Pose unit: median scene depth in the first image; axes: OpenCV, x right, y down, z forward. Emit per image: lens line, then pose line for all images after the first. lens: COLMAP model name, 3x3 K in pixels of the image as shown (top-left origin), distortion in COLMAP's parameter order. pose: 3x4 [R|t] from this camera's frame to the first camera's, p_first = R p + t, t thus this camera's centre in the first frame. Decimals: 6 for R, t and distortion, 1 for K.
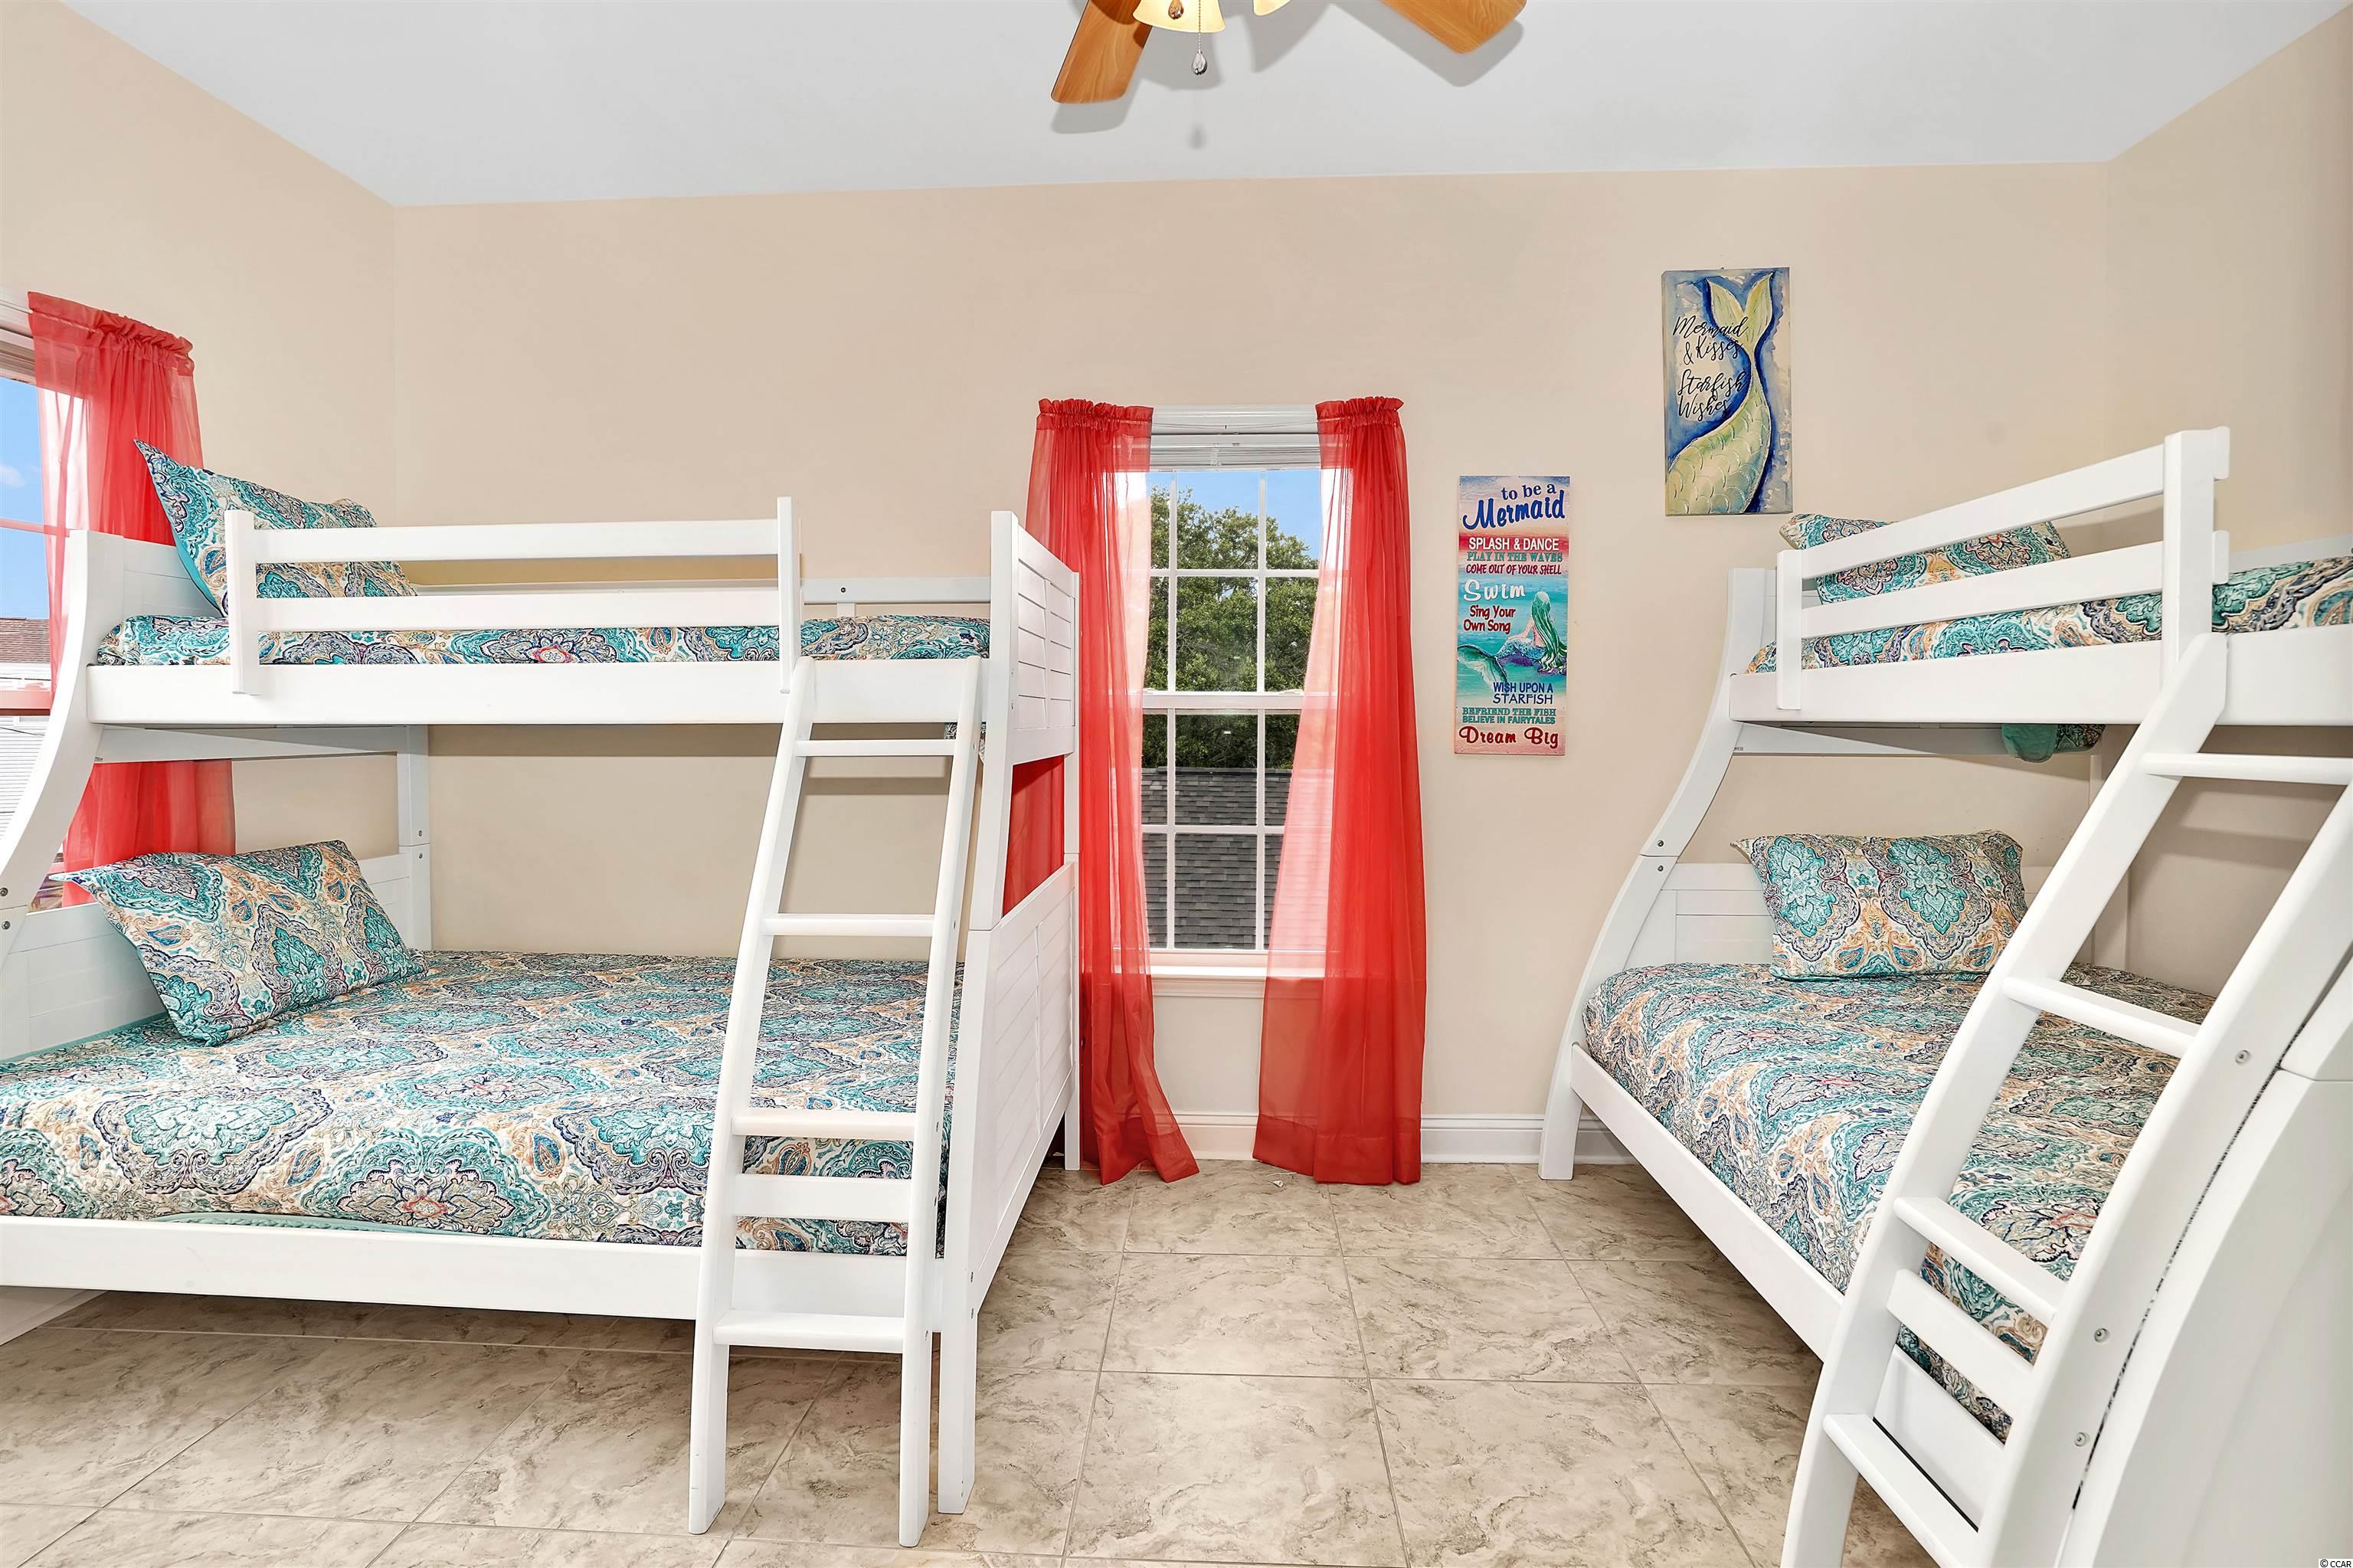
lens RADIAL K [[1193.1, 0, 1175.0], [0, 1193.1, 709.6], [0, 0, 1]] dist [-0.049615, 0.029815]
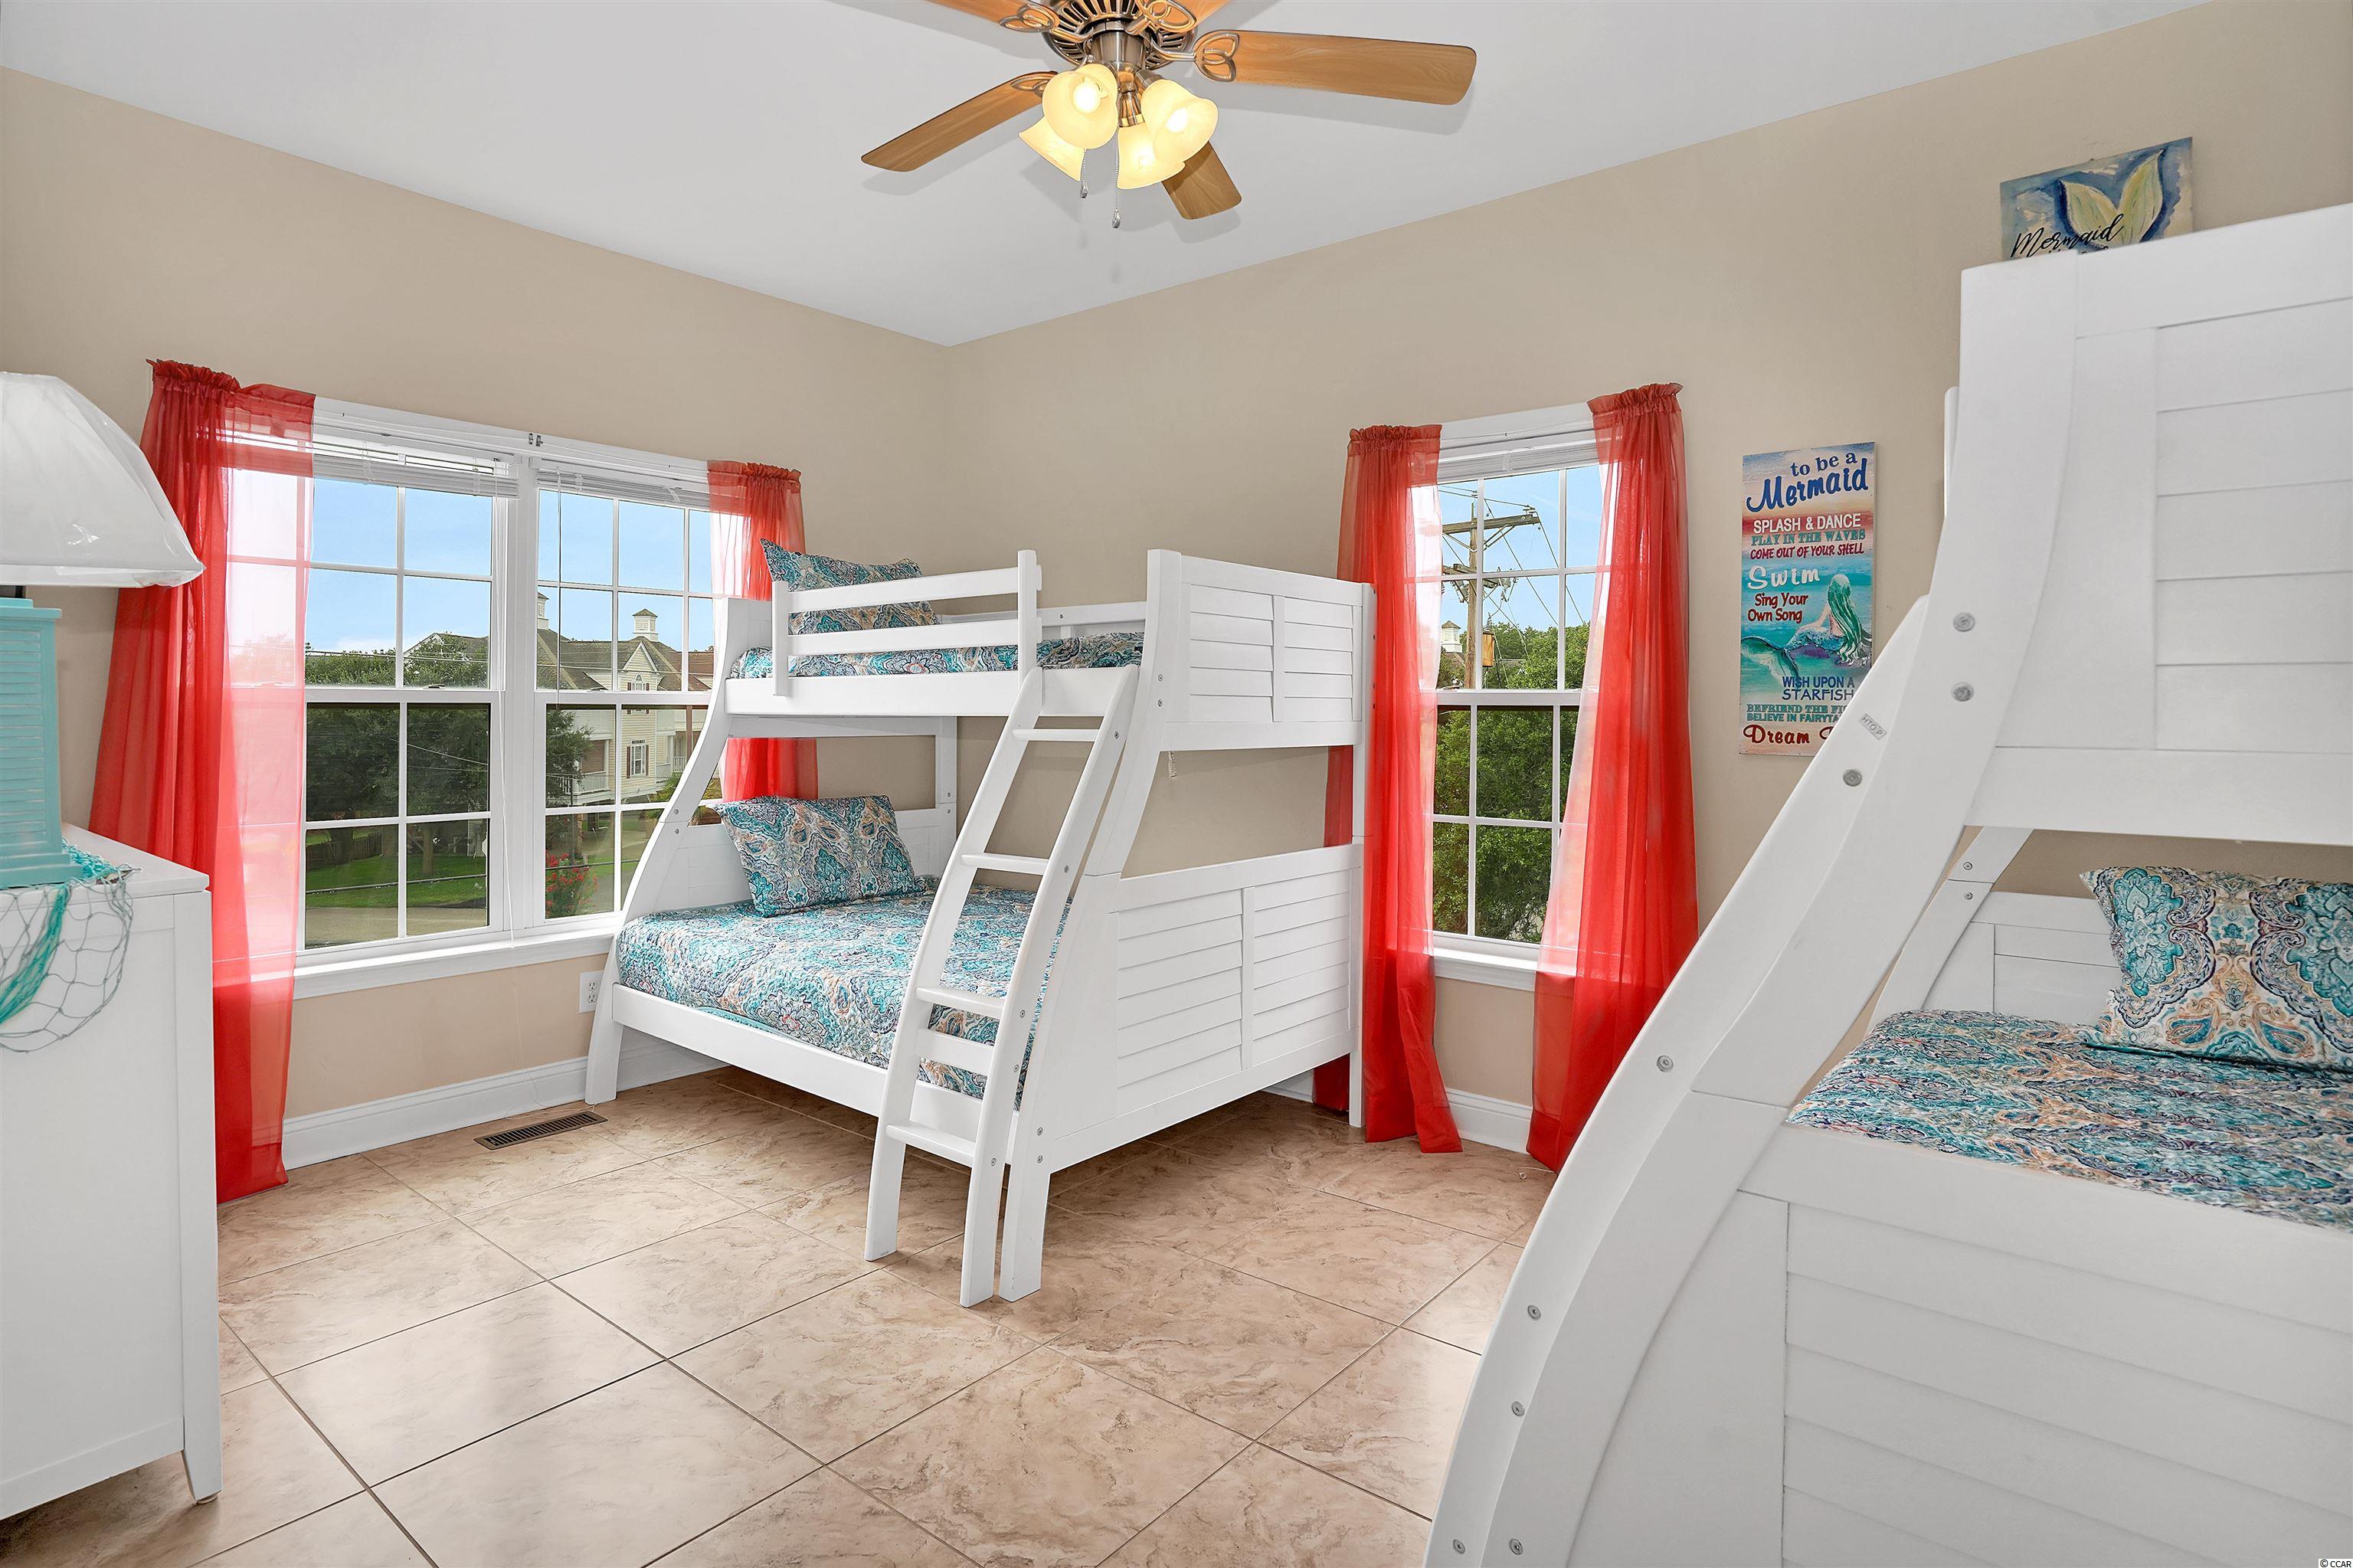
lens RADIAL K [[1226.6, 0, 1176.8], [0, 1226.6, 655.7], [0, 0, 1]] dist [-0.015502, 0.001652]
pose [[0.816454, -0.022592, -0.576969, 0.443988], [-0.000973, 0.999179, -0.040501, -0.000797], [0.577410, 0.033628, 0.815762, -0.034616]]
